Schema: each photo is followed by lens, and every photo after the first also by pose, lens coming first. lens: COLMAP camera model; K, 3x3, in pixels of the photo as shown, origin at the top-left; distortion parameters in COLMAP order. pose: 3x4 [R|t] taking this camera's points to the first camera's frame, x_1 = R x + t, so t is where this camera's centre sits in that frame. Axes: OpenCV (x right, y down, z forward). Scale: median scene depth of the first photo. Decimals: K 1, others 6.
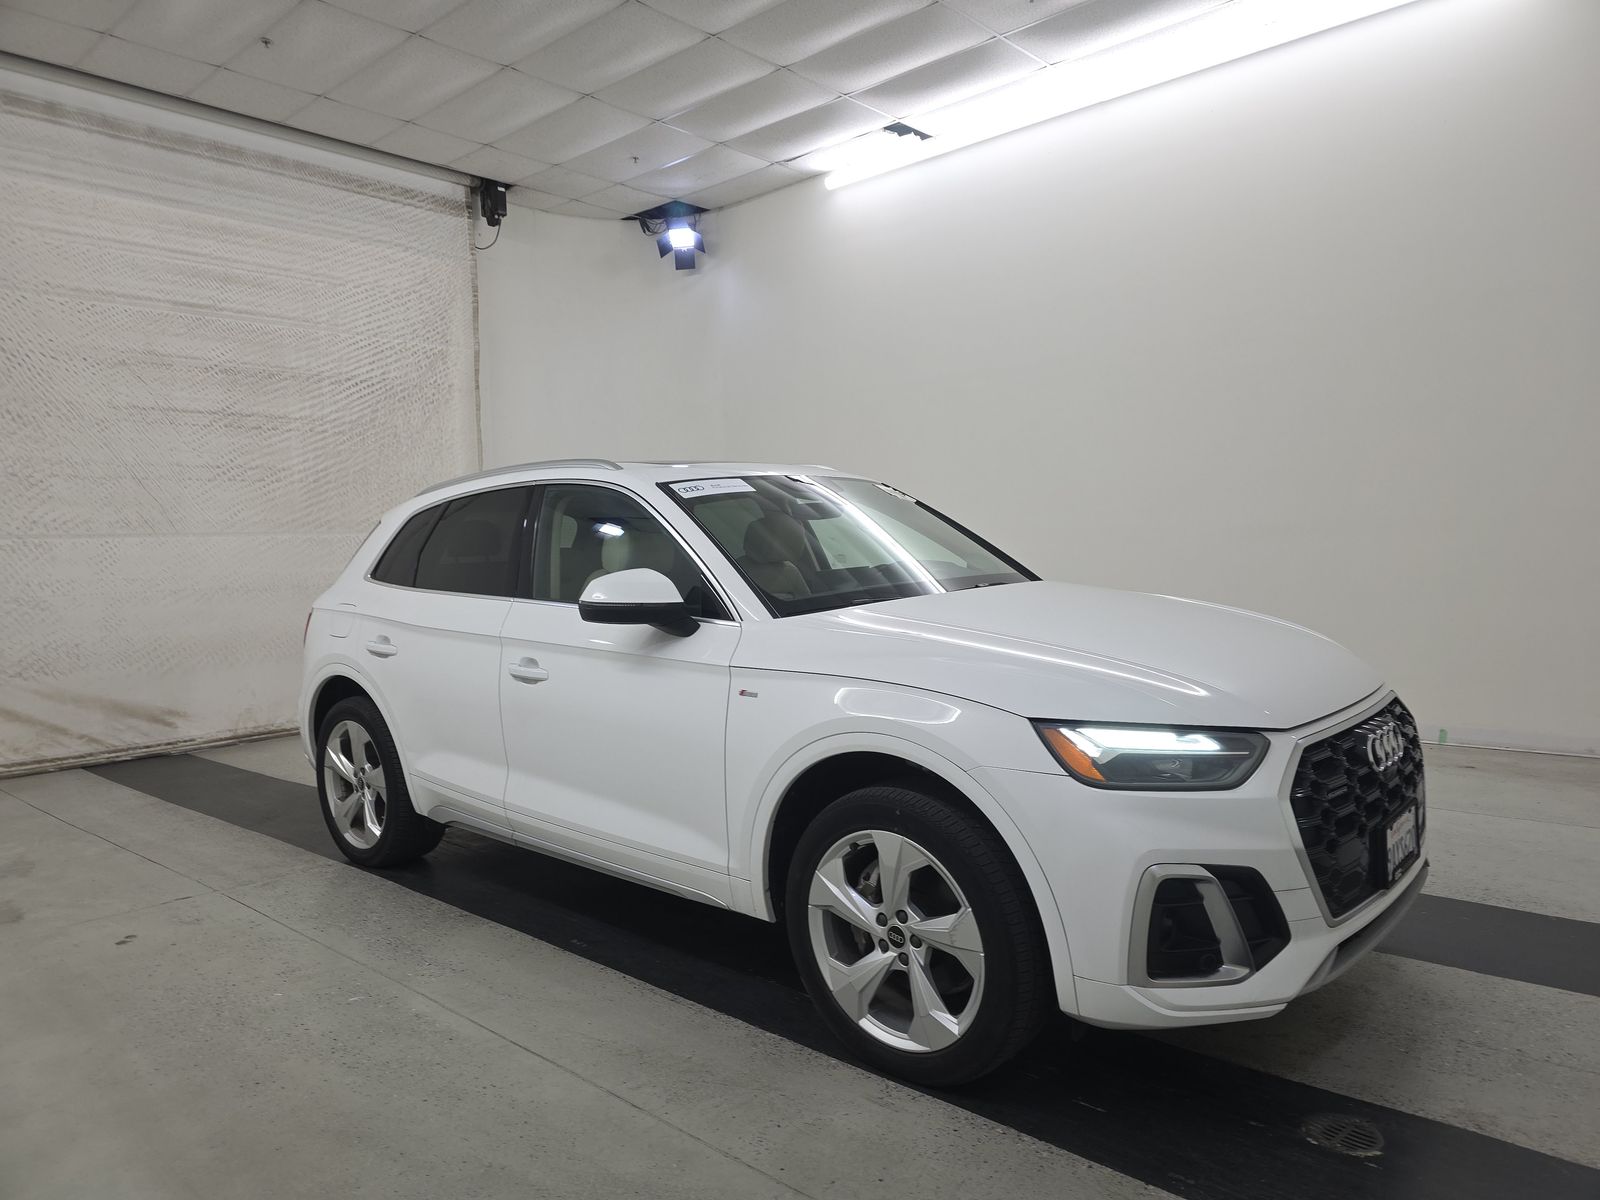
lens RADIAL K [[1045.2, 0, 842.3], [0, 1045.2, 632.5], [0, 0, 1]] dist [0.031937, -0.025566]
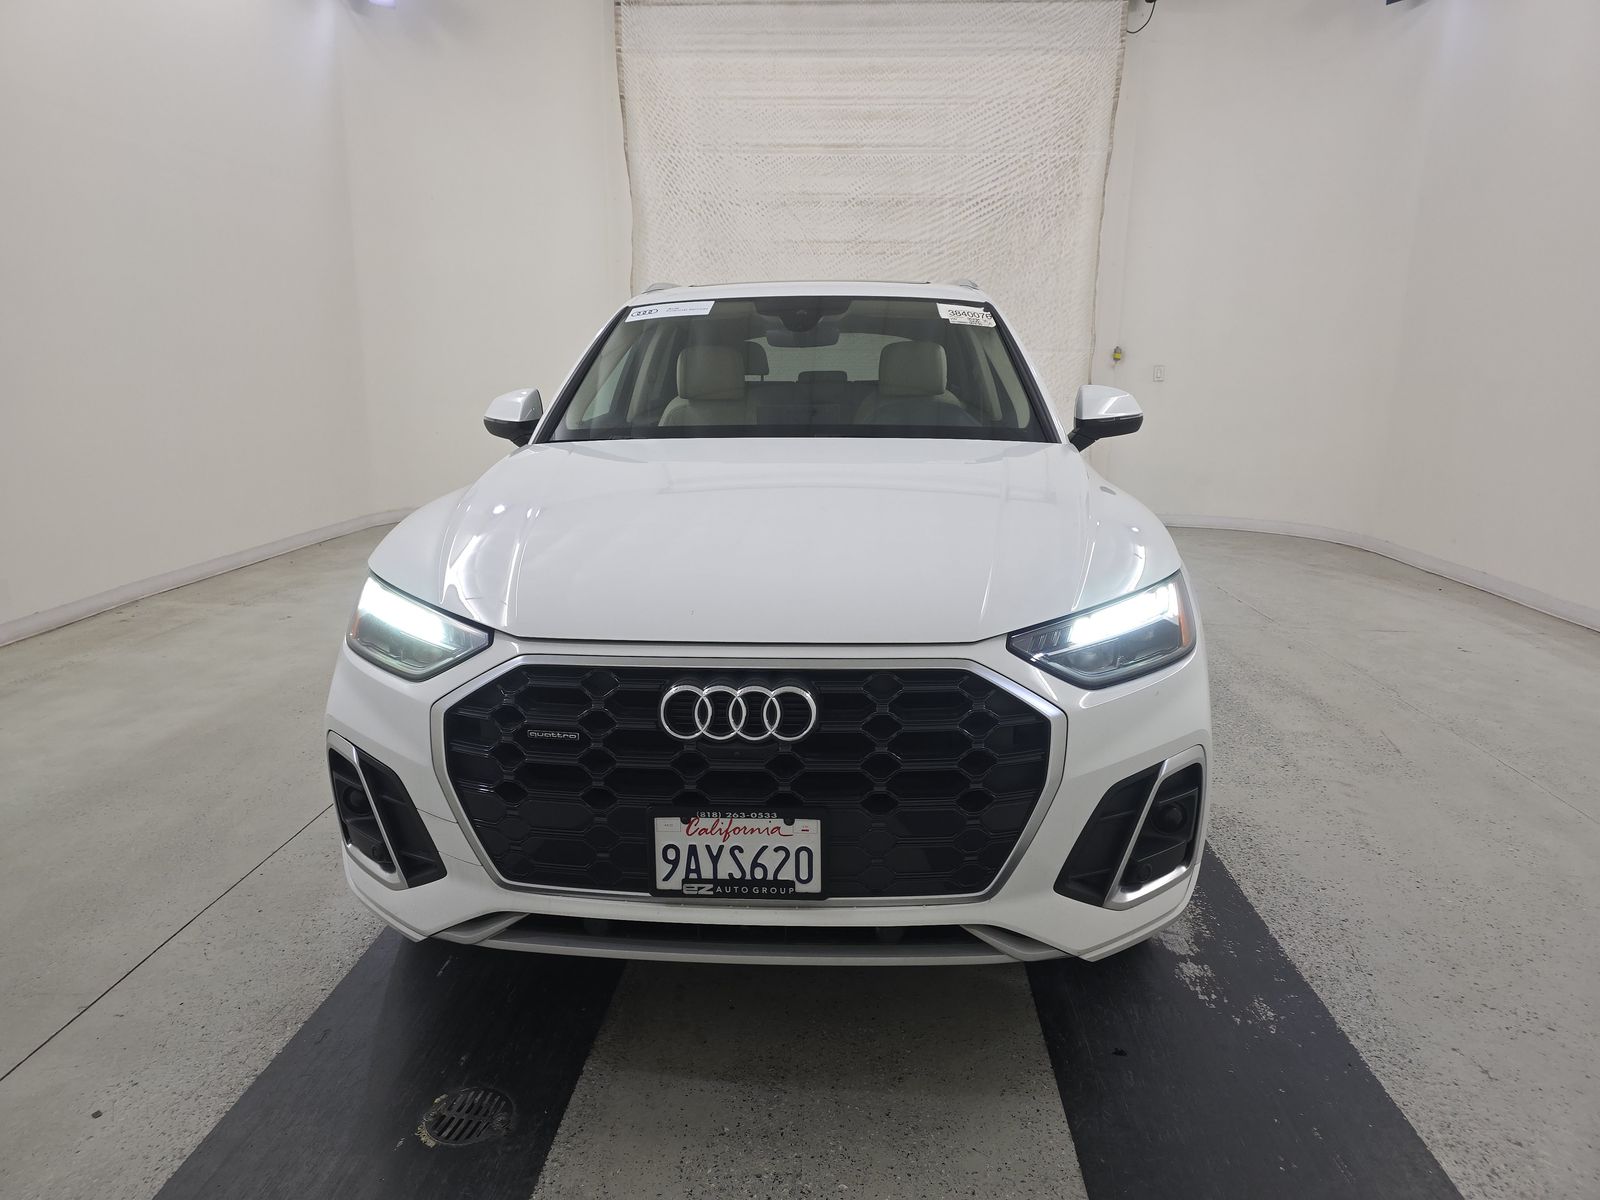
lens RADIAL K [[1063.4, 0, 803.8], [0, 1063.4, 617.7], [0, 0, 1]] dist [0.039888, -0.025956]
pose [[0.608033, 0.216168, -0.763916, 0.344698], [-0.098805, 0.975341, 0.197352, -0.029233], [0.787740, -0.044518, 0.614398, 0.203174]]
